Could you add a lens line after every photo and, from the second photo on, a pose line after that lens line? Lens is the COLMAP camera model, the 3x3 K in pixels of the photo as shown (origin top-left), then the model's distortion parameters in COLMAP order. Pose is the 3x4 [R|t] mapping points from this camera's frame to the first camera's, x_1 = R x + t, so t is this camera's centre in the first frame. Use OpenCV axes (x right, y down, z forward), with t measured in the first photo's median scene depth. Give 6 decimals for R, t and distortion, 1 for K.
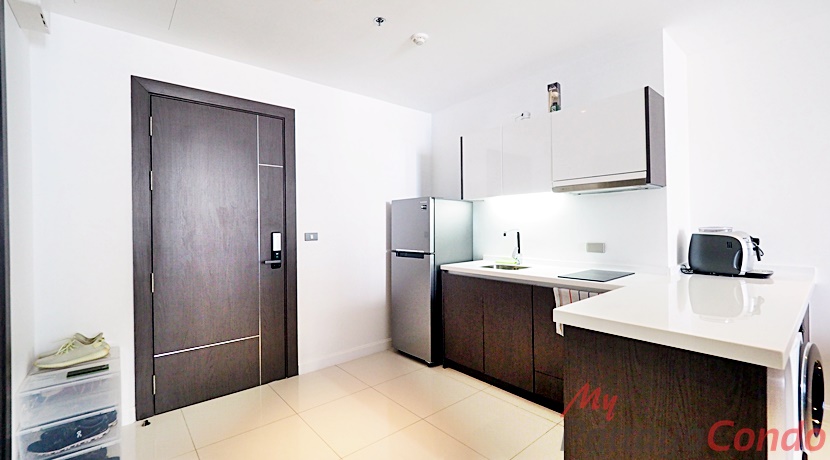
lens RADIAL K [[347.0, 0, 398.2], [0, 347.0, 225.5], [0, 0, 1]] dist [-0.004997, -0.001511]
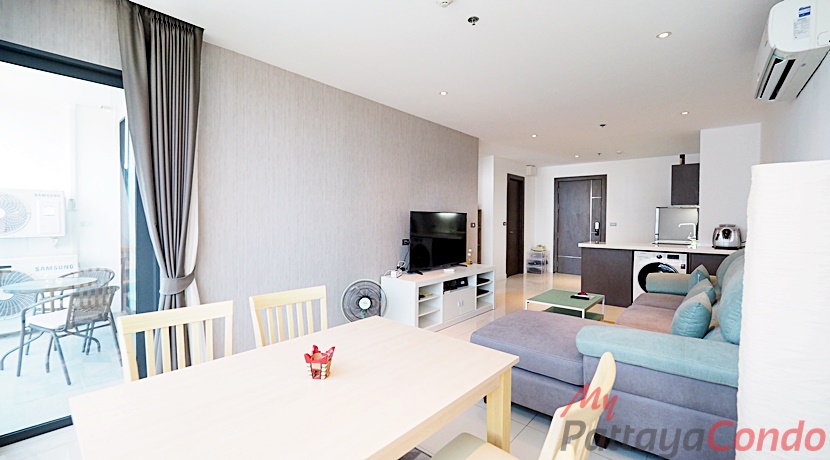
lens RADIAL K [[347.0, 0, 403.0], [0, 347.0, 226.6], [0, 0, 1]] dist [-0.004997, -0.001511]
pose [[0.152753, 0.037218, -0.987563, 2.104497], [-0.004984, 0.999307, 0.036889, -0.037824], [0.988252, -0.000713, 0.152833, -0.918103]]
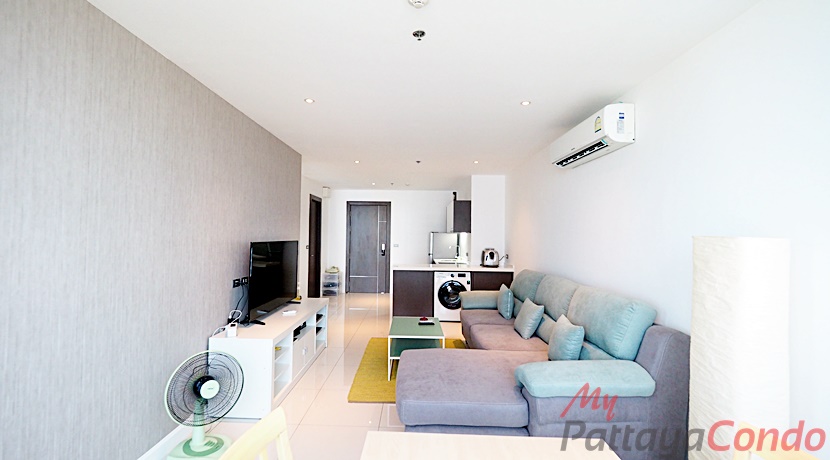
lens RADIAL K [[347.0, 0, 401.4], [0, 347.0, 226.9], [0, 0, 1]] dist [-0.004997, -0.001511]
pose [[0.752069, 0.005871, -0.659059, 1.757523], [-0.018616, 0.999751, -0.012338, -0.091590], [0.658822, 0.021548, 0.751990, -1.170271]]
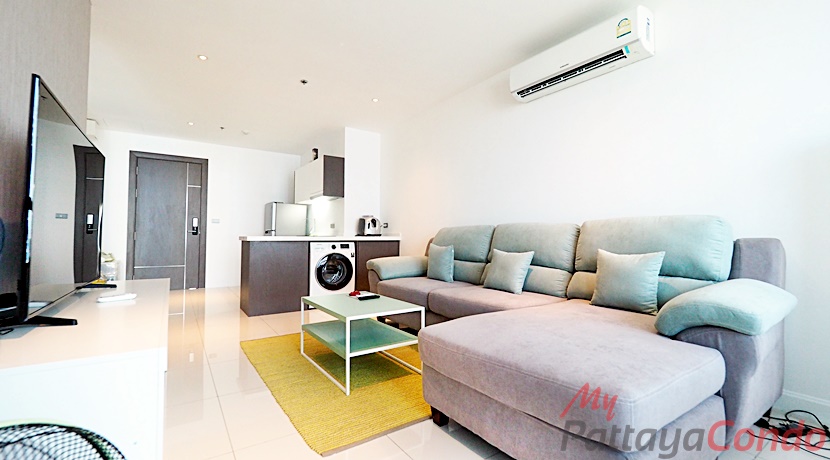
lens RADIAL K [[347.0, 0, 395.7], [0, 347.0, 227.1], [0, 0, 1]] dist [-0.004997, -0.001511]
pose [[0.994453, 0.014866, -0.104125, 1.081144], [-0.018110, 0.999377, -0.030283, 0.118007], [0.103610, 0.032000, 0.994103, -0.964663]]
